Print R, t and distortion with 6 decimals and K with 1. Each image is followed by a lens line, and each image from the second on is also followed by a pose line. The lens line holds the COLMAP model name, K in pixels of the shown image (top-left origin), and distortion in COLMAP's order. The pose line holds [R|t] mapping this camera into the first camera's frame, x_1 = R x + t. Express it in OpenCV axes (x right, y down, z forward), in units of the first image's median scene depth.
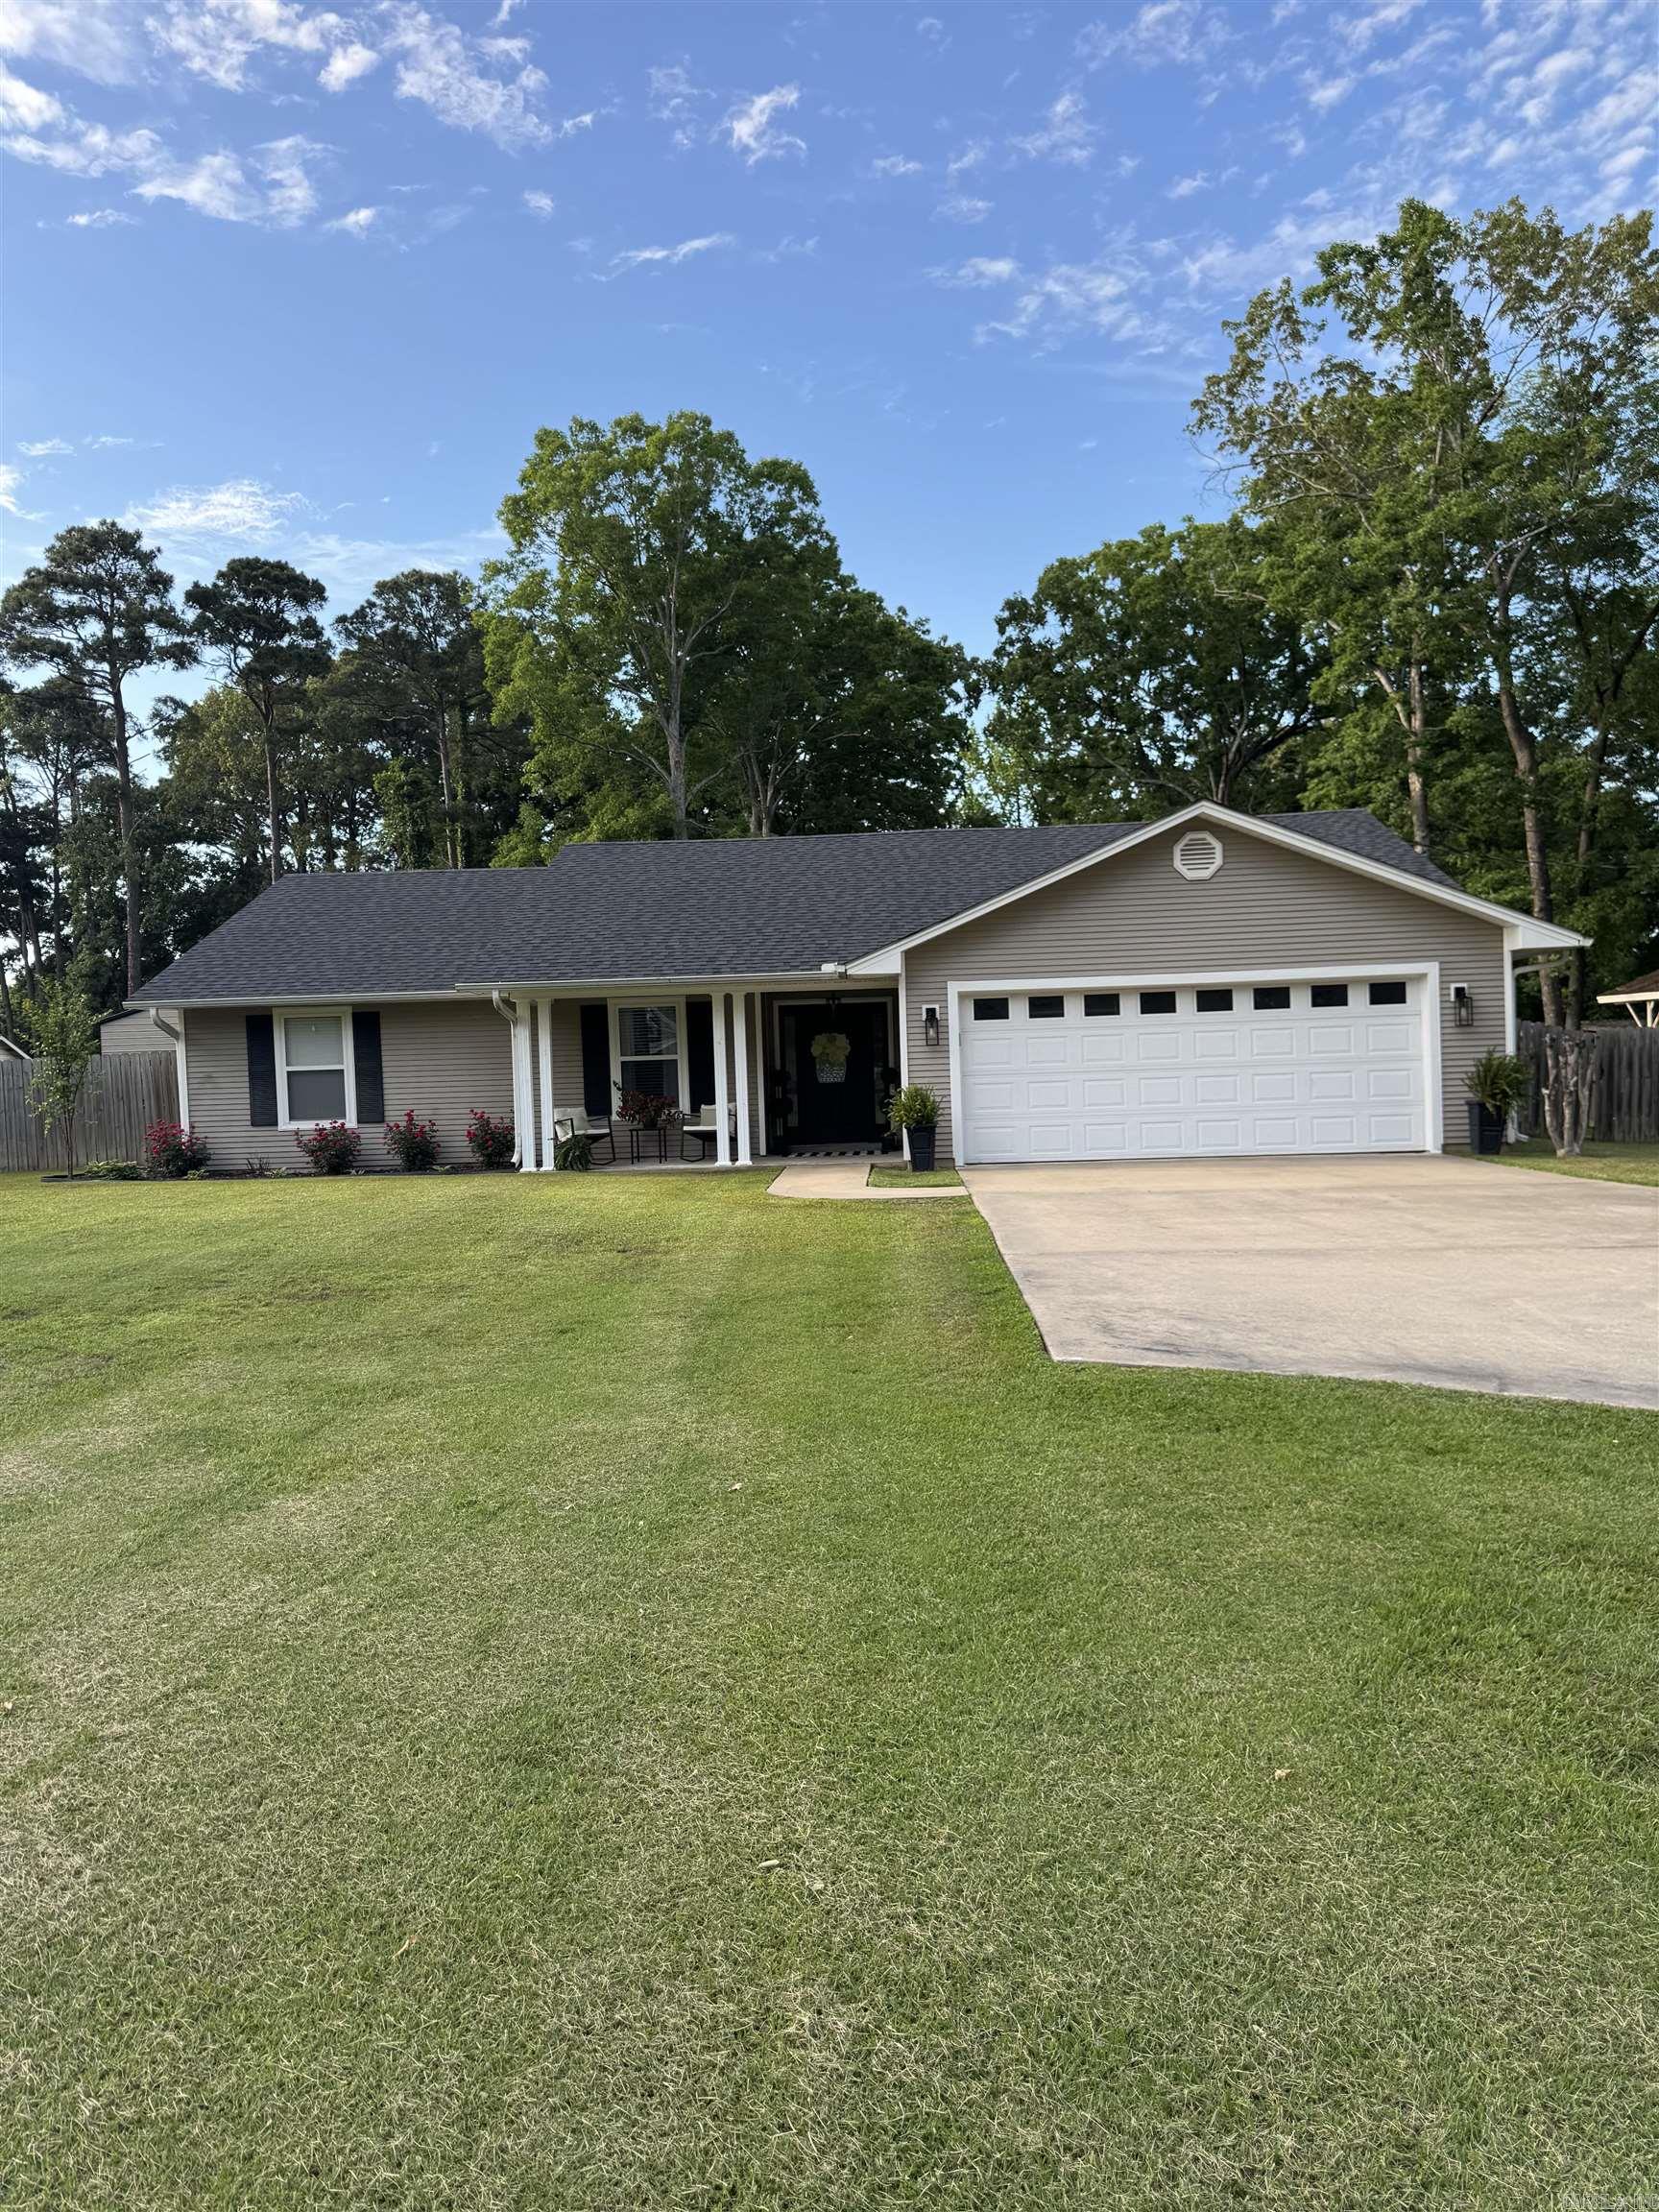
lens RADIAL K [[1737.2, 0, 829.5], [0, 1737.2, 1106.0], [0, 0, 1]] dist [-0.045950, 0.000561]
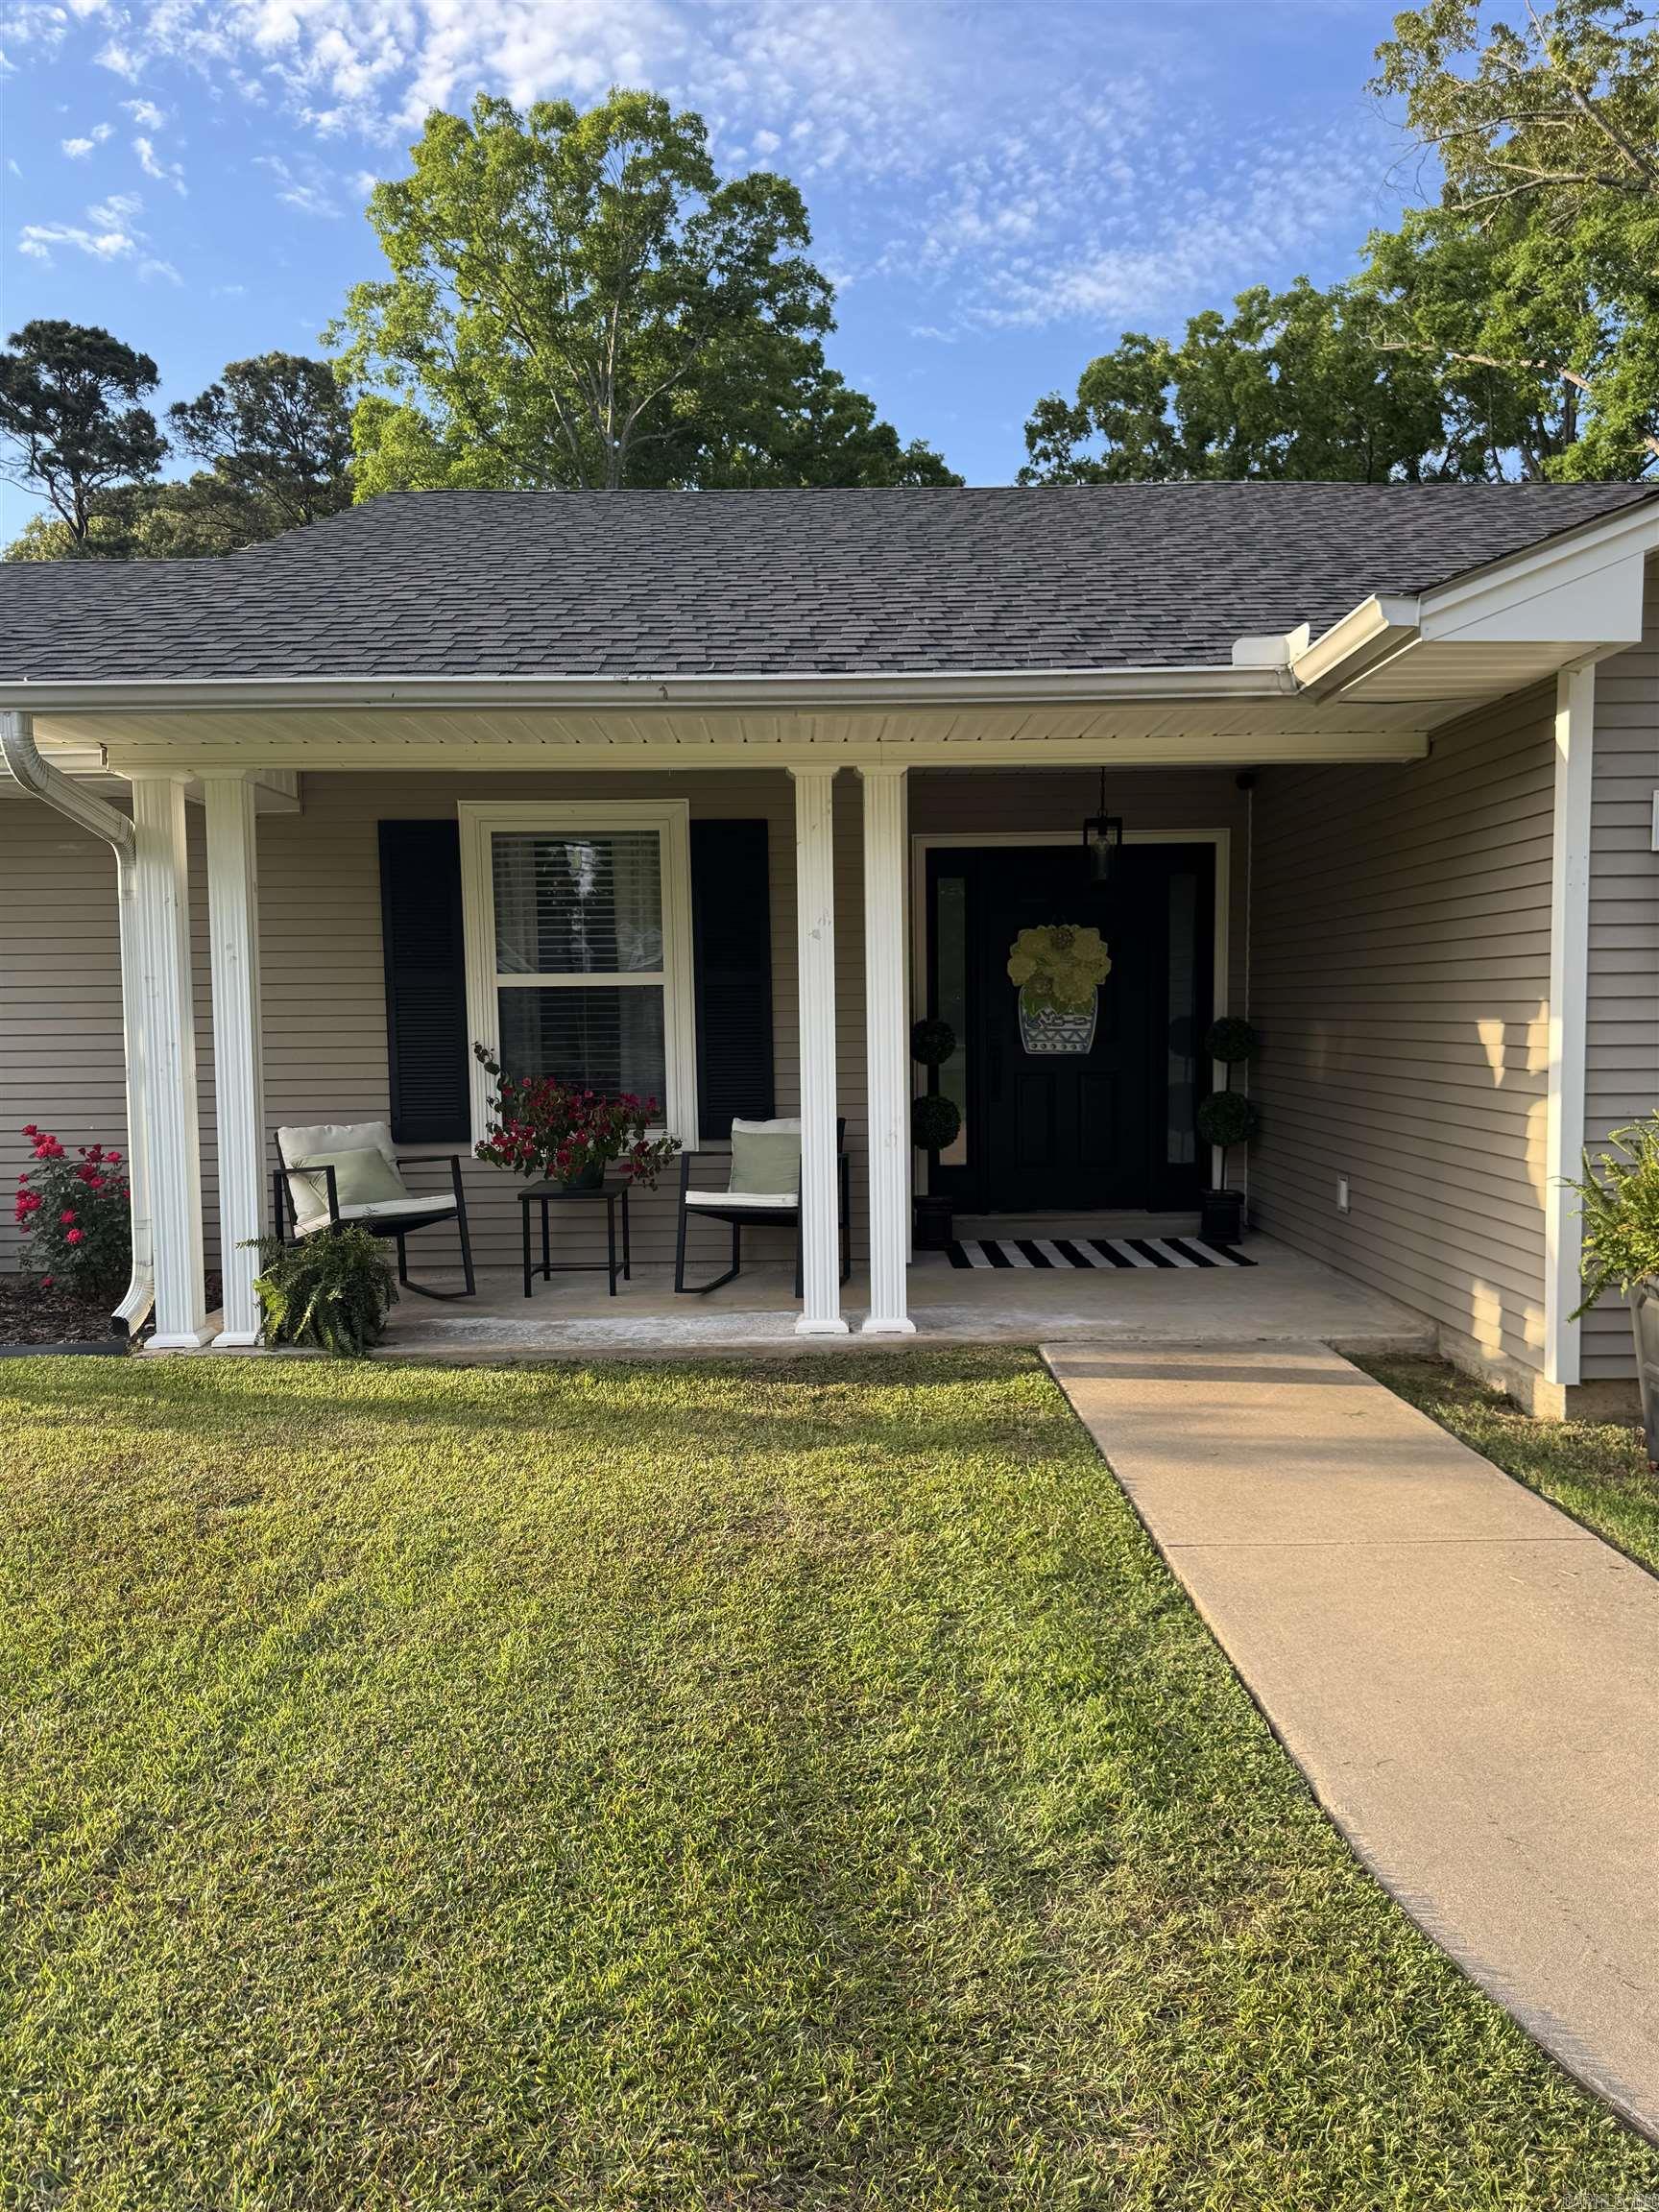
lens RADIAL K [[1737.2, 0, 829.5], [0, 1737.2, 1106.0], [0, 0, 1]] dist [-0.045950, 0.000561]
pose [[0.998678, 0.017857, 0.048199, -0.027316], [-0.019771, 0.999022, 0.039538, -0.006538], [-0.047446, -0.040439, 0.998055, 0.251864]]
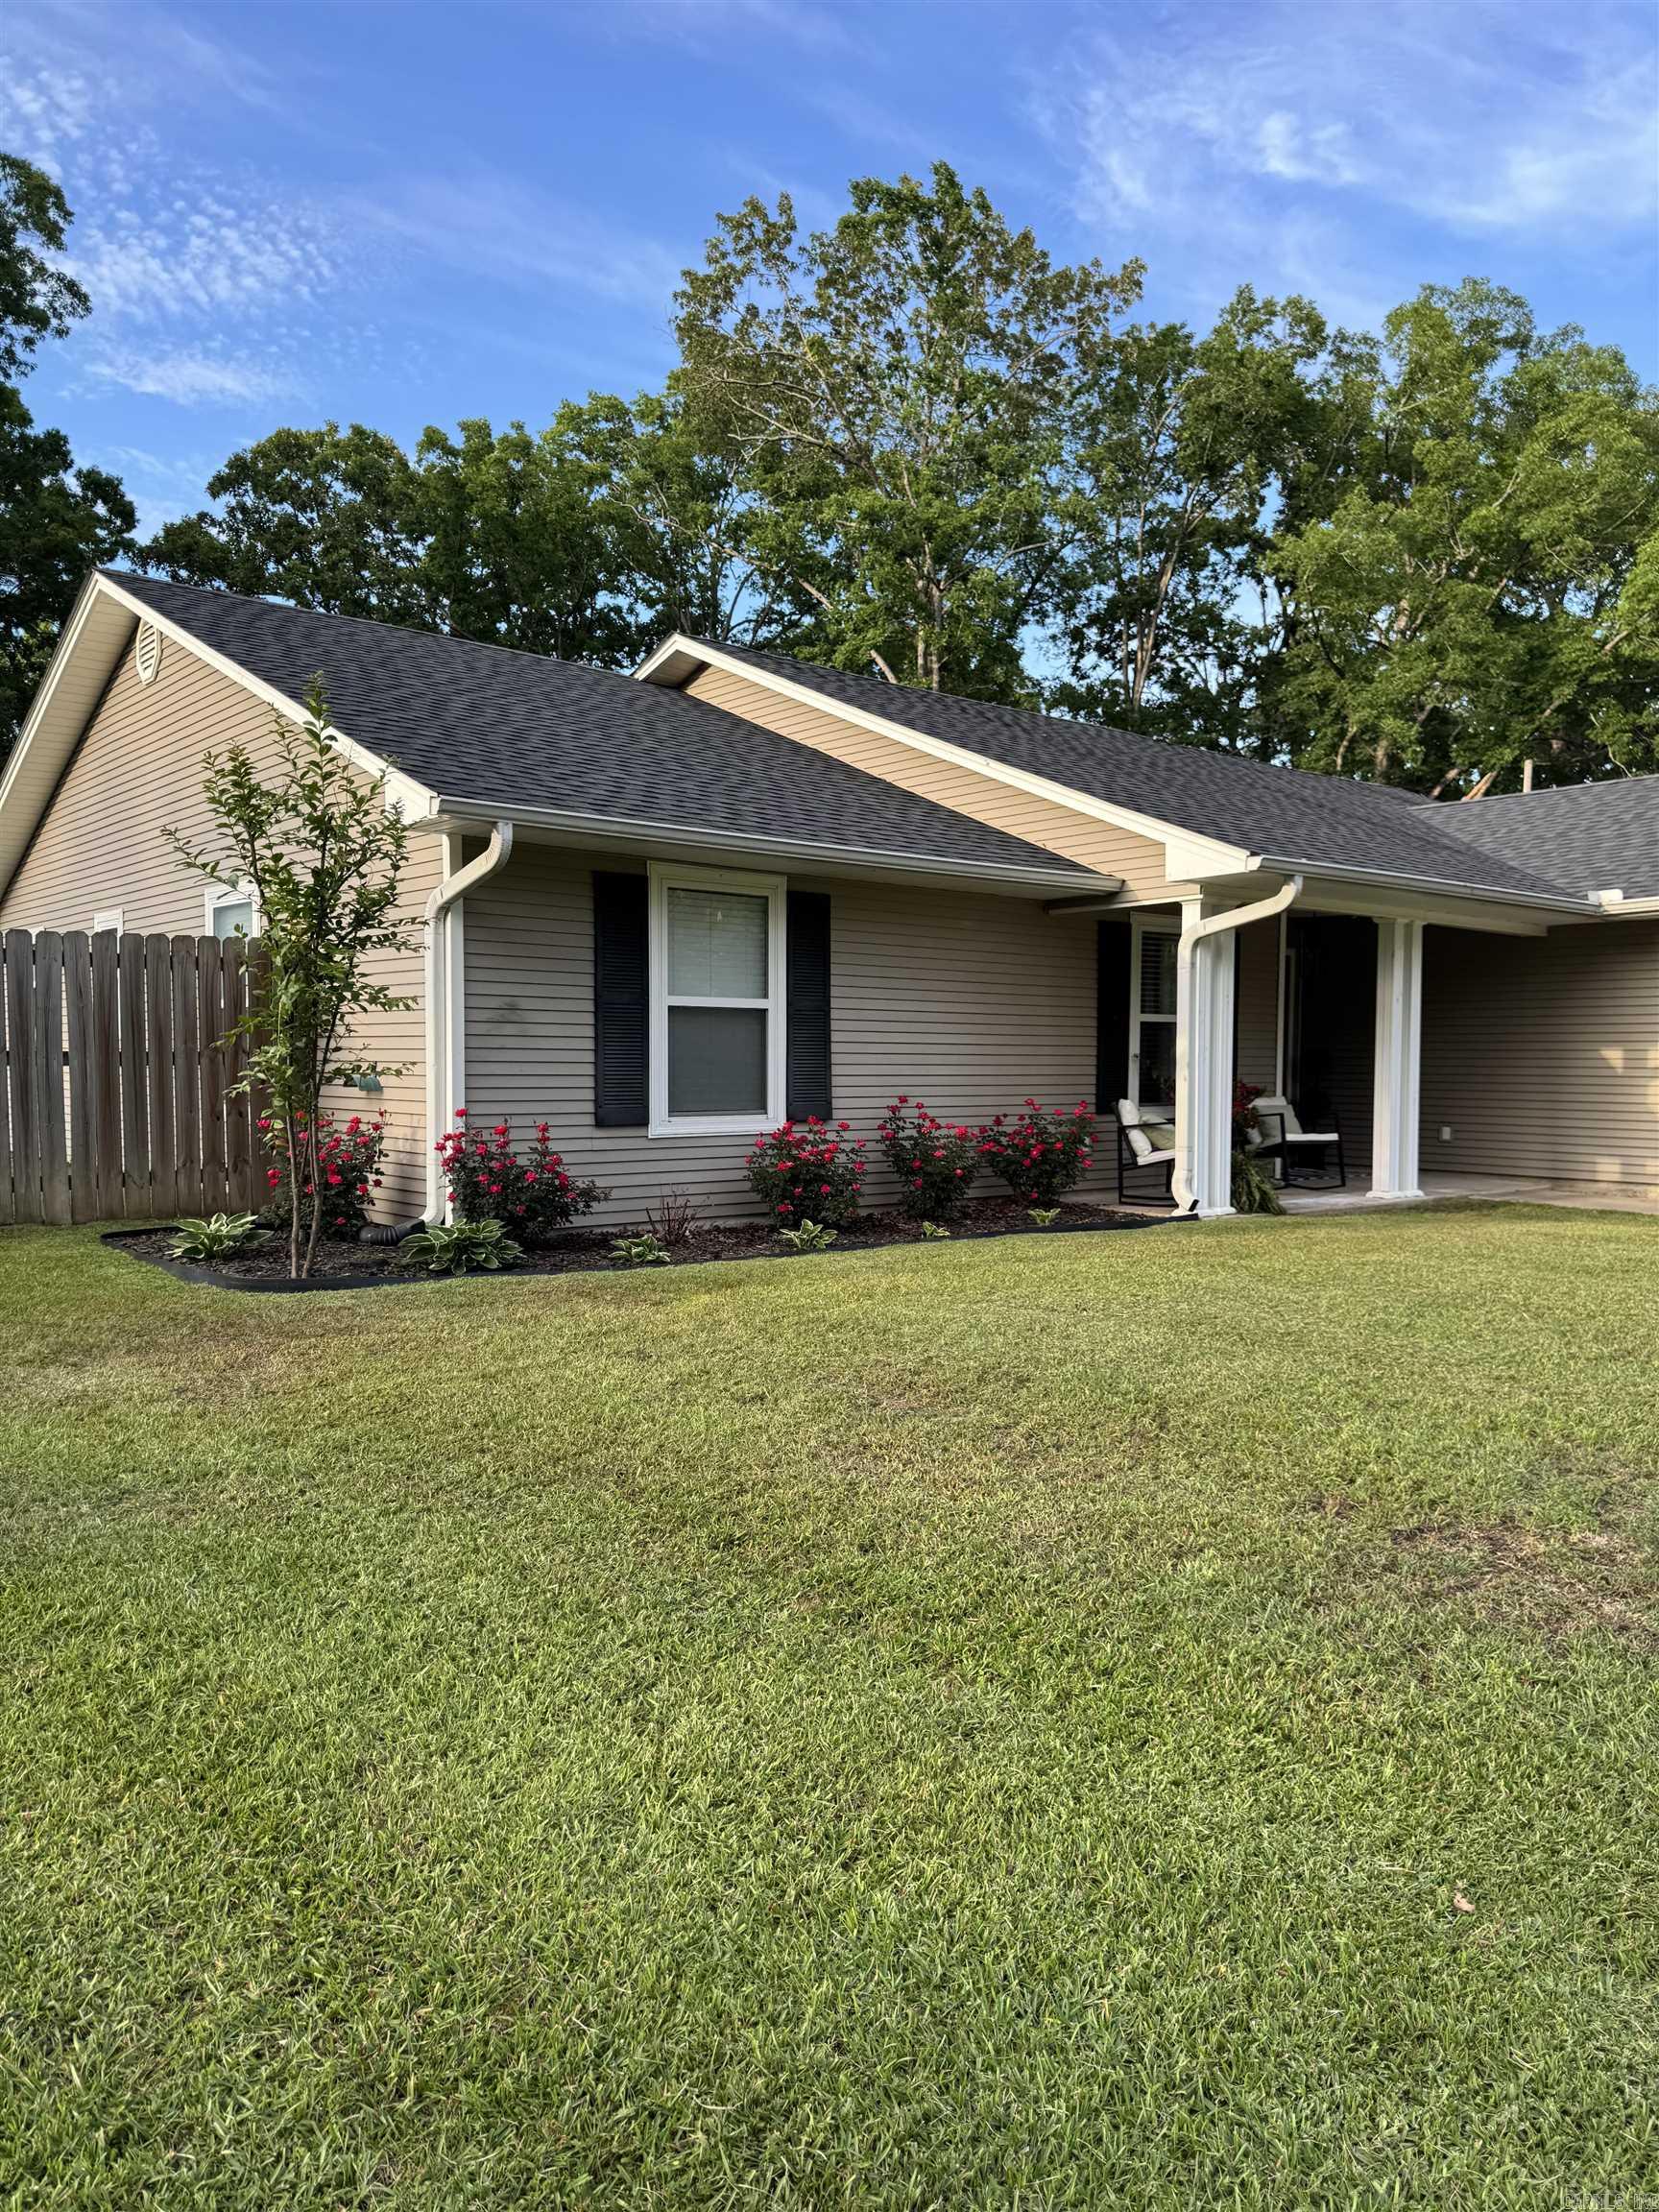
lens RADIAL K [[1566.2, 0, 829.5], [0, 1566.2, 1106.0], [0, 0, 1]] dist [0.040828, -0.002026]
pose [[0.737103, 0.011377, 0.675685, -0.212018], [-0.033215, 0.999260, 0.019409, -0.001203], [-0.674964, -0.036749, 0.736935, 0.255751]]
